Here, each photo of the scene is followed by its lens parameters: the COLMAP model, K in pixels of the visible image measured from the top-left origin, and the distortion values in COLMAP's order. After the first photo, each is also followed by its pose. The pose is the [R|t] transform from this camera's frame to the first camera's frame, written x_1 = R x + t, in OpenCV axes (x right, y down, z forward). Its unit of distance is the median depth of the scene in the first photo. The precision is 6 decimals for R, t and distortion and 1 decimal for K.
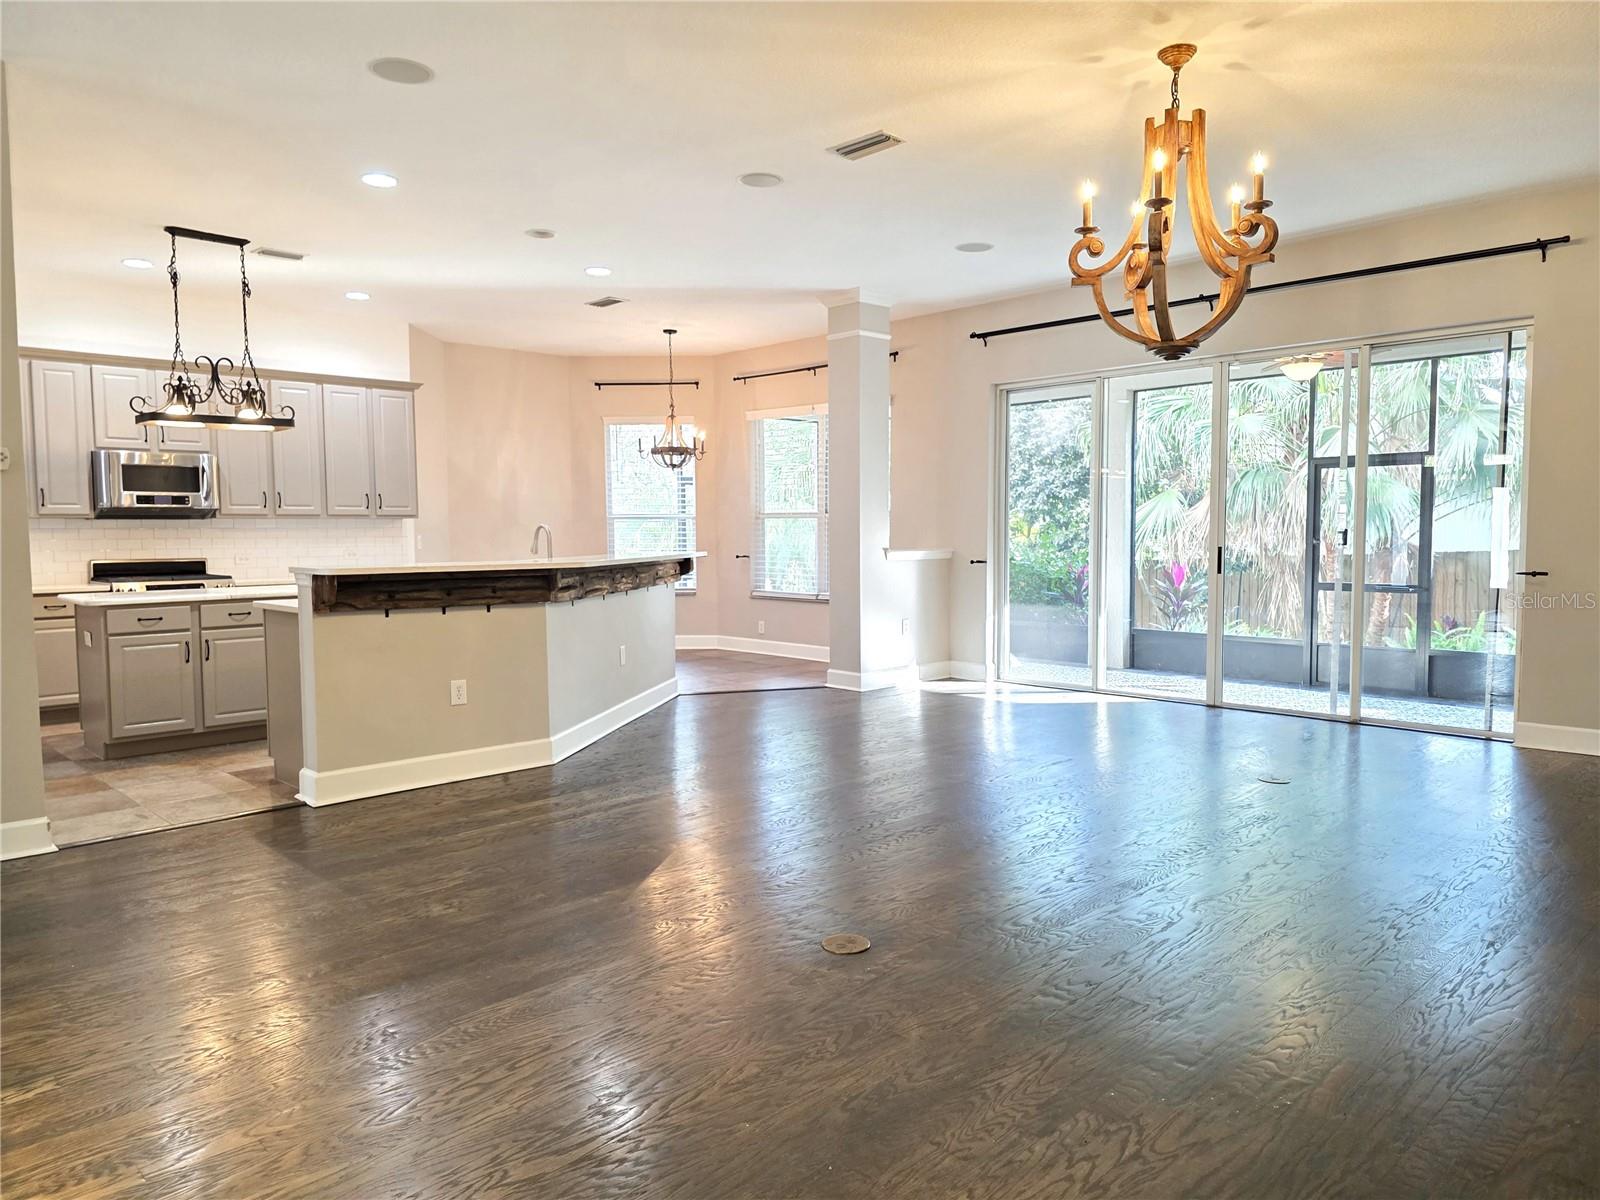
lens RADIAL K [[1095.1, 0, 797.4], [0, 1095.1, 606.8], [0, 0, 1]] dist [0.050984, -0.015125]
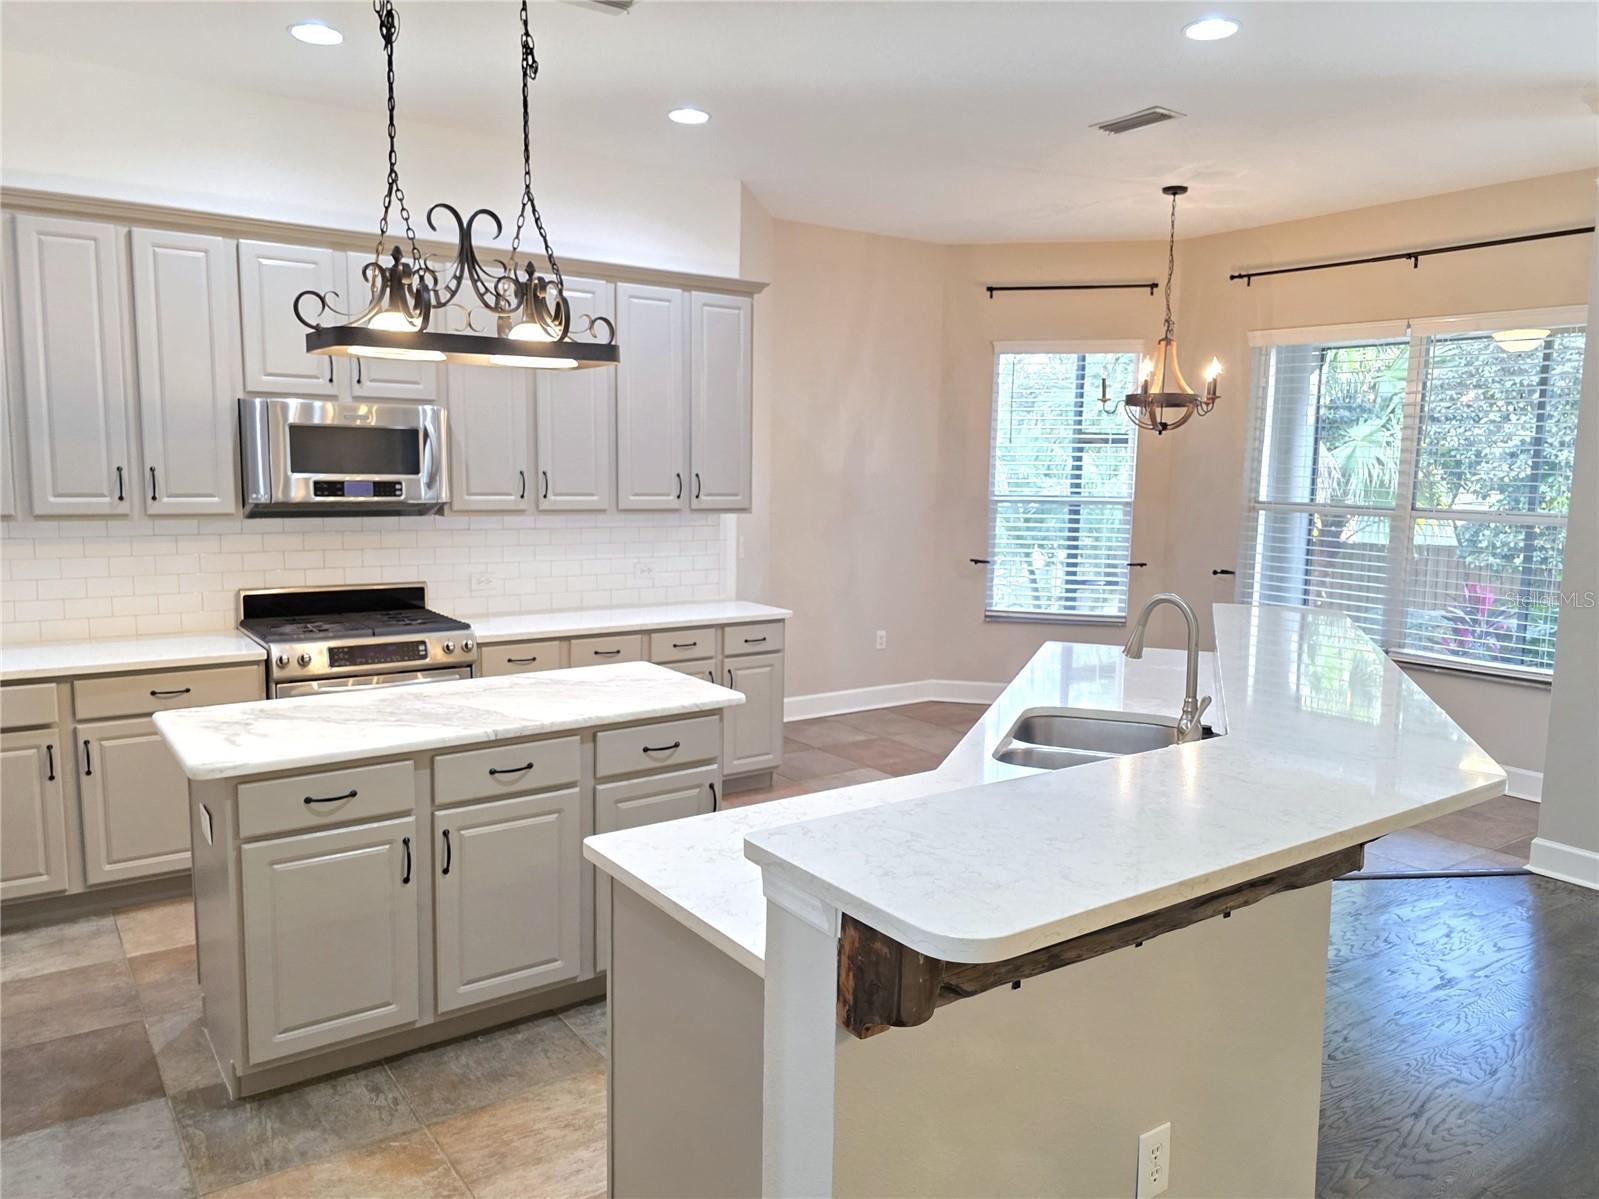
lens RADIAL K [[1094.4, 0, 800.9], [0, 1094.4, 595.4], [0, 0, 1]] dist [0.050984, -0.015125]
pose [[0.990617, 0.038815, -0.131042, -0.279006], [-0.031467, 0.997839, 0.057682, -0.082317], [0.132998, -0.053018, 0.989697, 0.483857]]
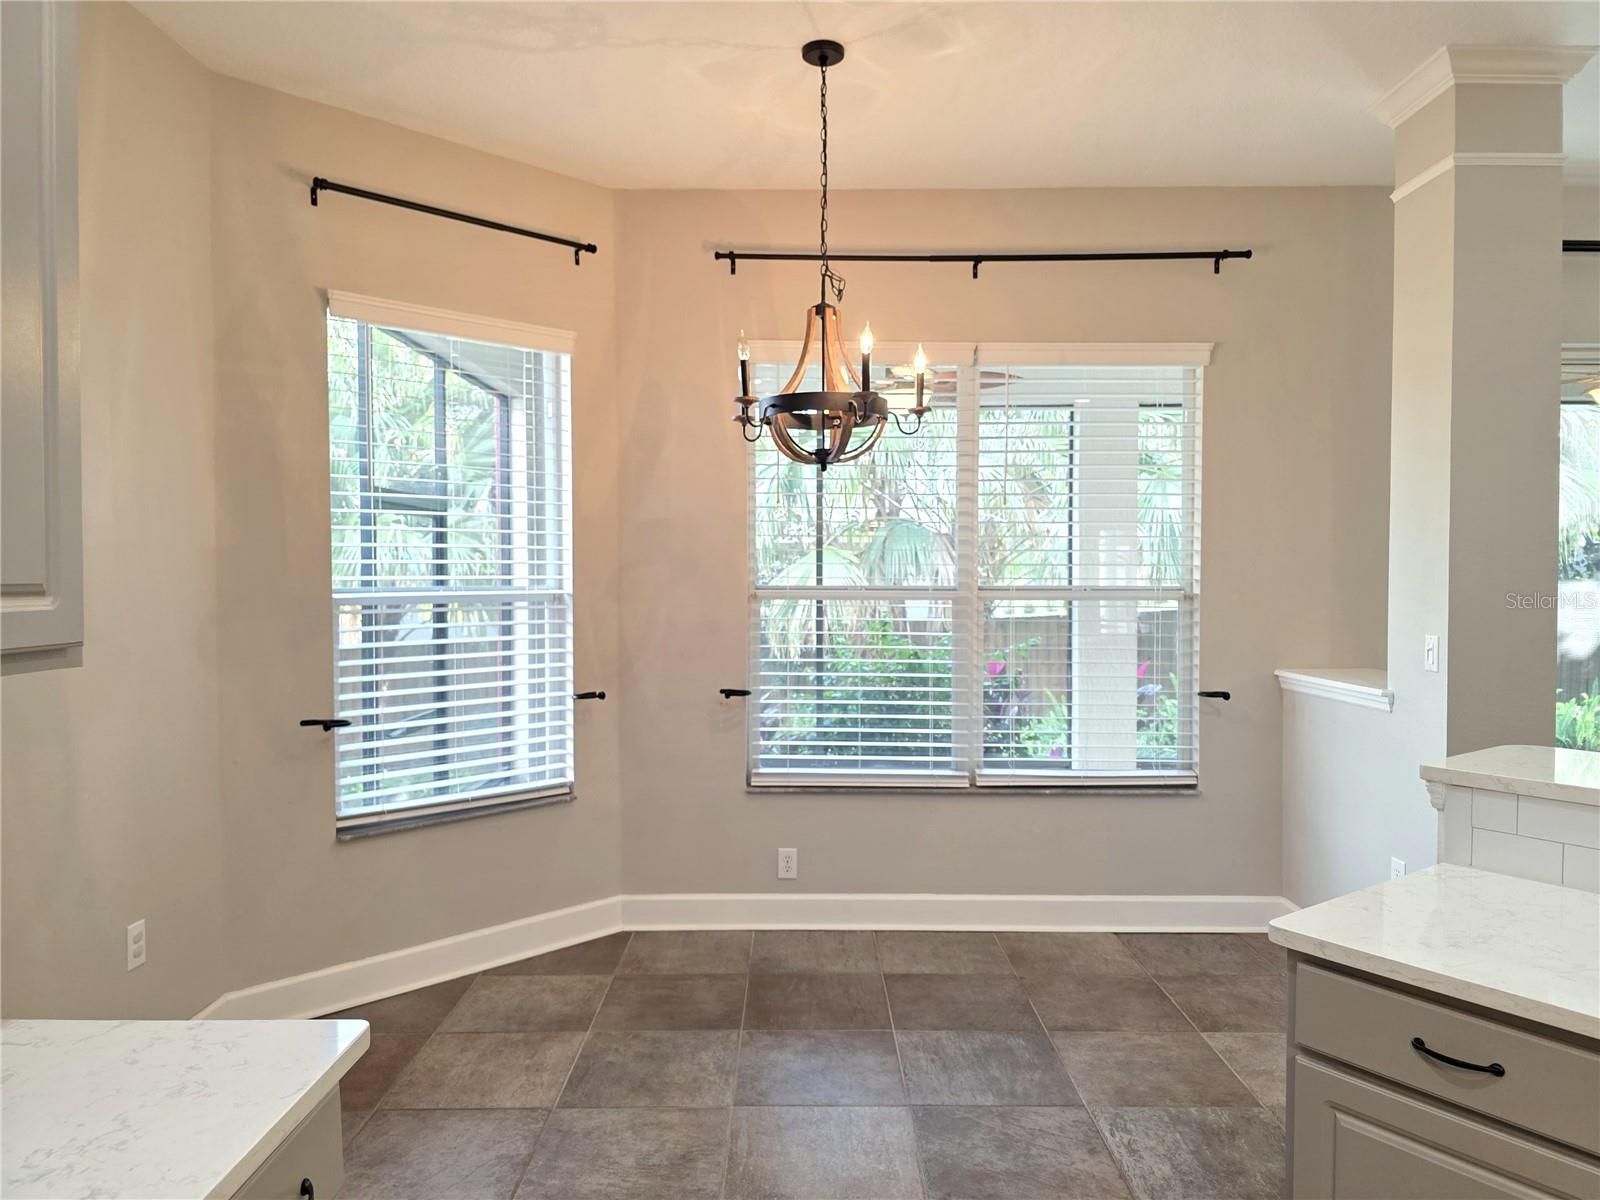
lens RADIAL K [[1095.1, 0, 801.3], [0, 1095.1, 601.4], [0, 0, 1]] dist [0.050984, -0.015125]
pose [[0.701577, -0.013720, 0.712461, -0.440318], [0.042786, 0.998822, -0.022897, -0.094184], [-0.711308, 0.046547, 0.701338, 0.947177]]
